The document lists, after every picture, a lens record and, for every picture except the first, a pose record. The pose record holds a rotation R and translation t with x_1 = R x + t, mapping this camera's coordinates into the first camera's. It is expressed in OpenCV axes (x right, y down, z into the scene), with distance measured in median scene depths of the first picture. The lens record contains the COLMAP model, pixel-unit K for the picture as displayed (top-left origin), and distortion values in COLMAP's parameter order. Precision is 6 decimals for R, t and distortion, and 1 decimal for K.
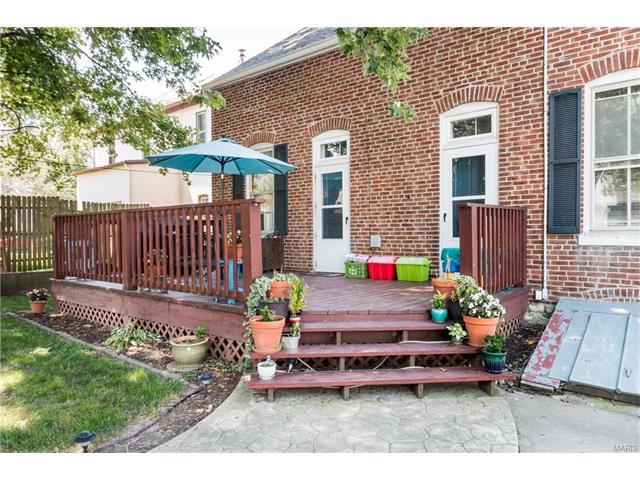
lens RADIAL K [[396.9, 0, 320.0], [0, 396.9, 240.0], [0, 0, 1]] dist [-0.001298, 0.000174]
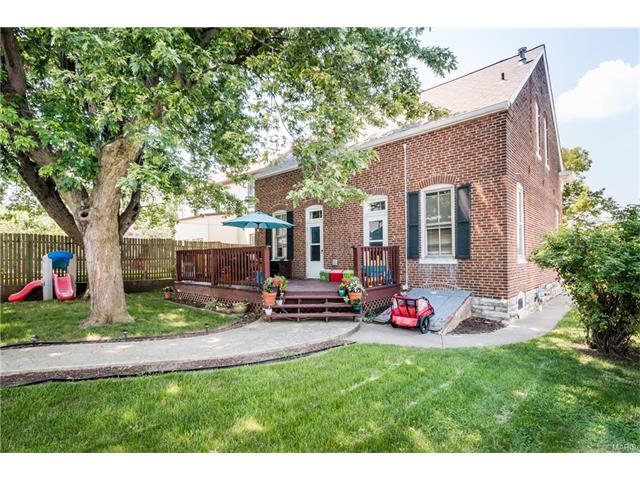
lens RADIAL K [[289.7, 0, 326.5], [0, 289.7, 252.7], [0, 0, 1]] dist [0.000211, 0.000012]
pose [[0.998984, -0.006222, -0.044636, 0.207120], [0.004949, 0.999579, -0.028580, -0.004530], [0.044795, 0.028330, 0.998594, -0.565562]]
